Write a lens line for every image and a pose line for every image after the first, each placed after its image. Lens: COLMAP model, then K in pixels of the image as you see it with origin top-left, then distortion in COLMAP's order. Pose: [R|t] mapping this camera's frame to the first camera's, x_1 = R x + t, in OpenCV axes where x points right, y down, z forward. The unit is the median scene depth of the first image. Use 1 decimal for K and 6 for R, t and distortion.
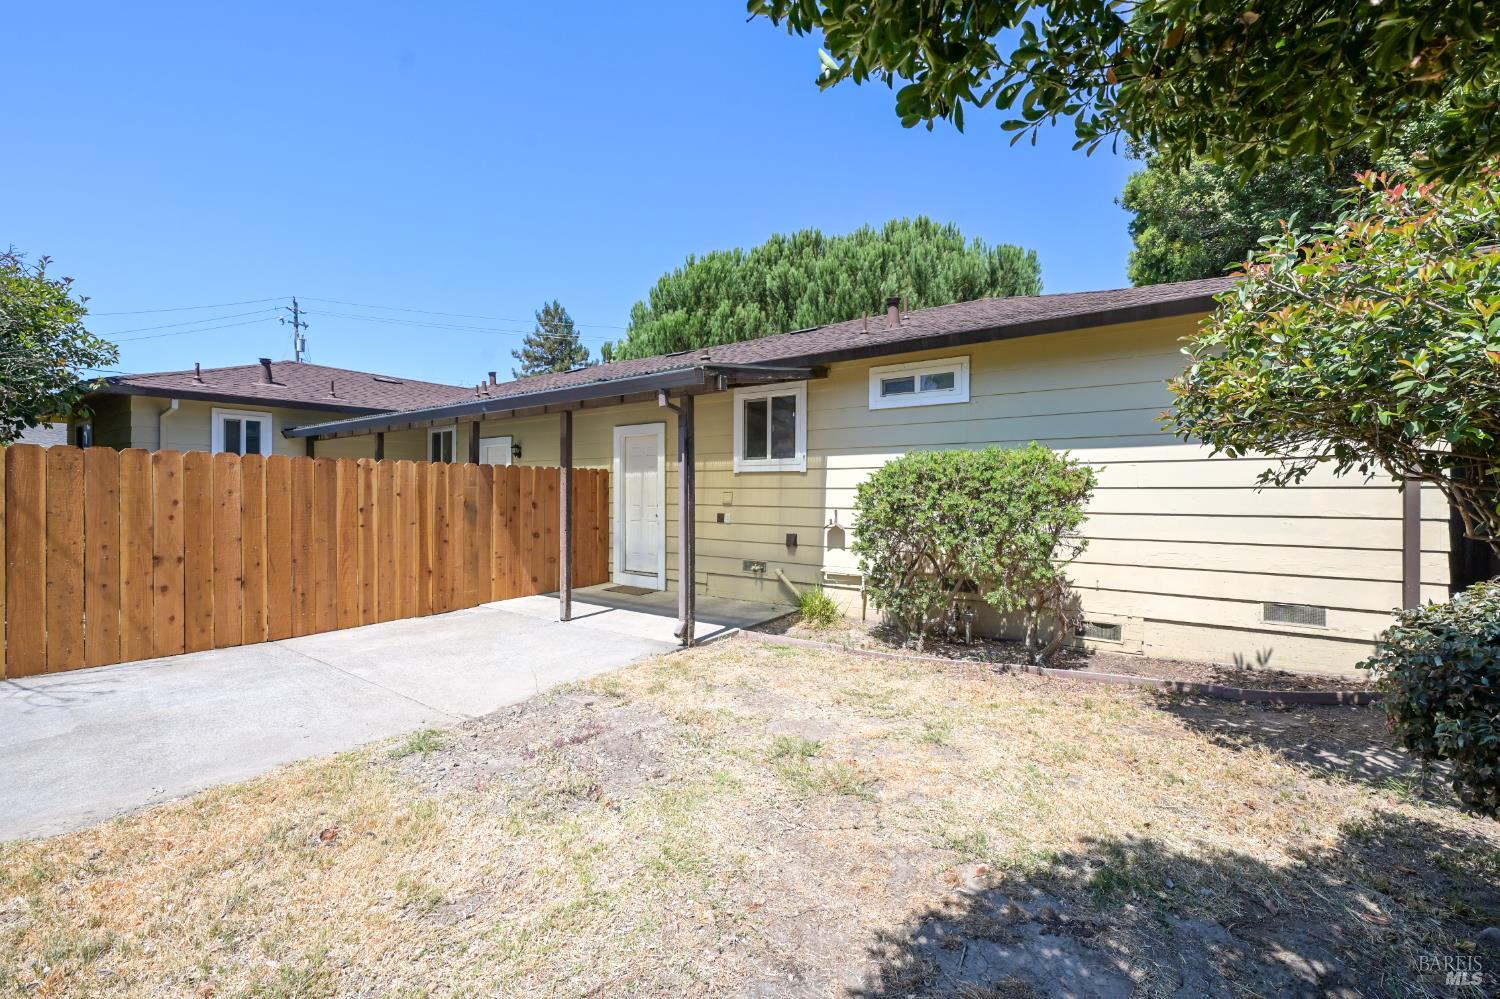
lens RADIAL K [[597.0, 0, 744.4], [0, 597.0, 494.1], [0, 0, 1]] dist [0.000205, 0.000571]
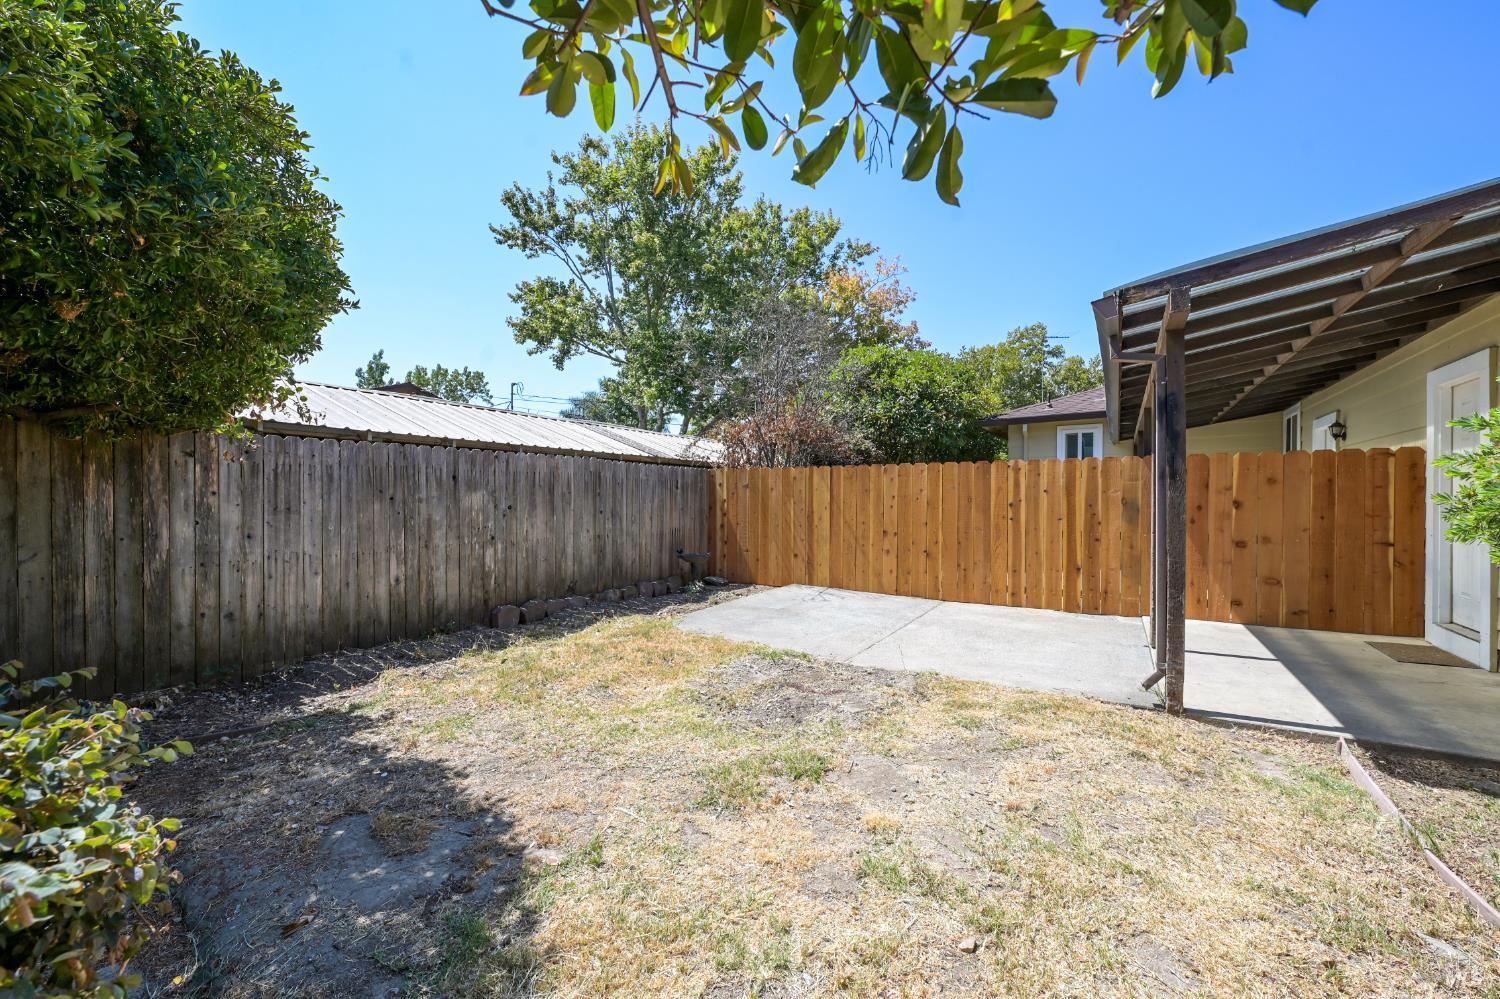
lens RADIAL K [[597.0, 0, 750.4], [0, 597.0, 503.8], [0, 0, 1]] dist [0.000205, 0.000571]
pose [[0.051870, 0.003183, -0.998649, 0.461915], [-0.003794, 0.999988, 0.002991, 0.022511], [0.998647, 0.003634, 0.051881, 0.433390]]
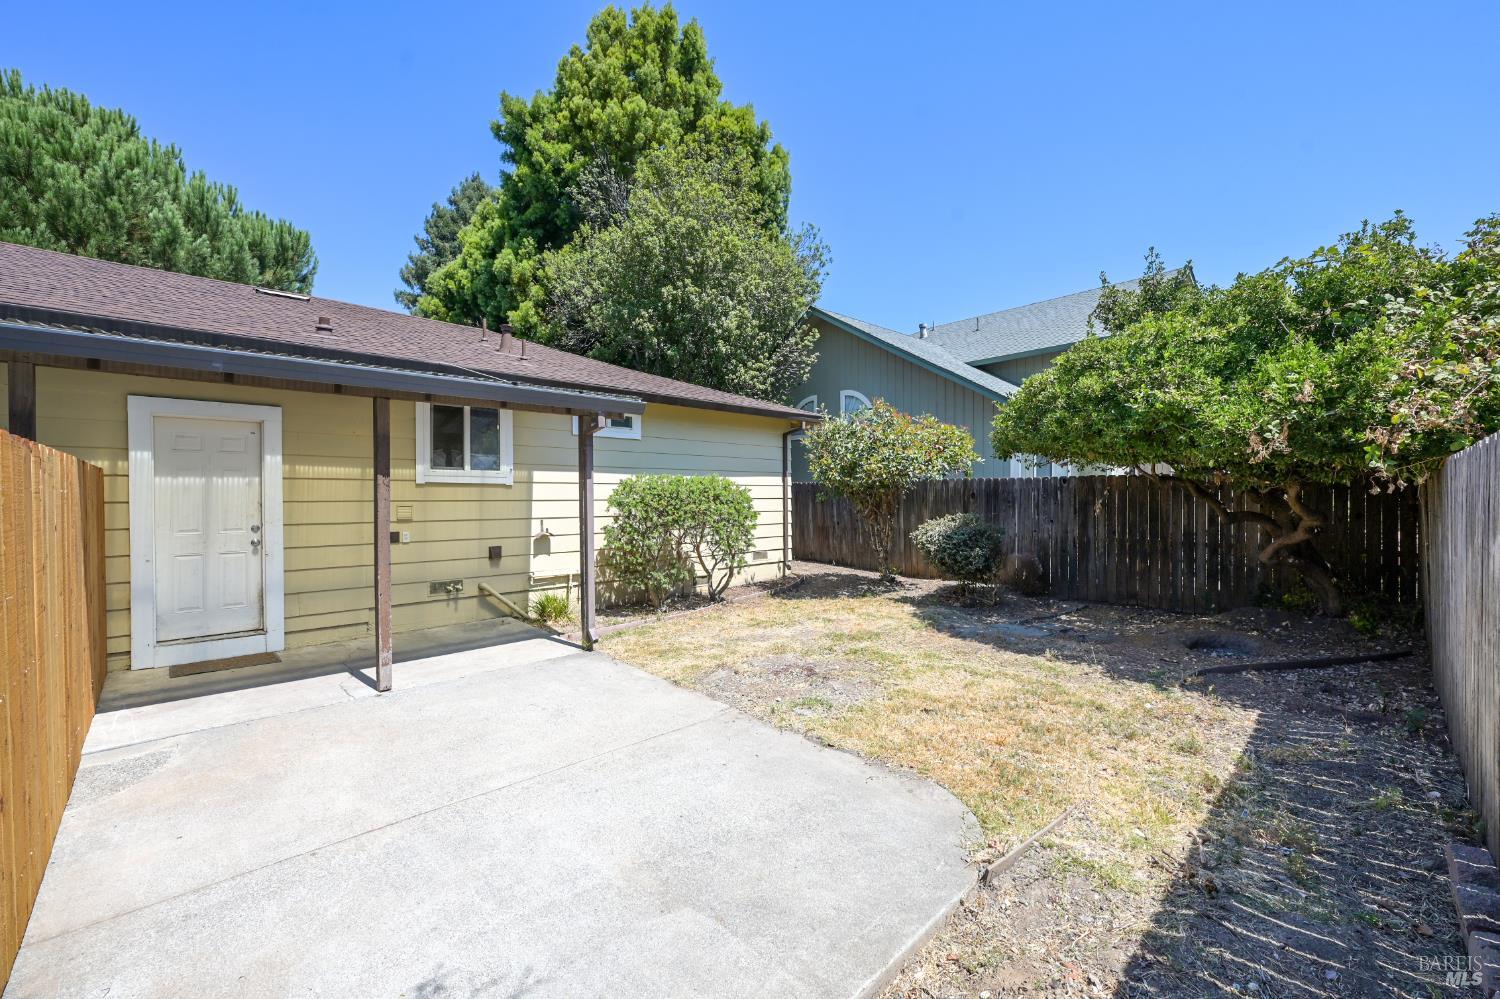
lens RADIAL K [[597.0, 0, 750.5], [0, 597.0, 504.7], [0, 0, 1]] dist [0.000205, 0.000571]
pose [[0.196296, -0.019283, 0.980355, -0.929600], [0.006795, 0.999809, 0.018305, -0.021136], [-0.980521, 0.003068, 0.196390, 0.437505]]
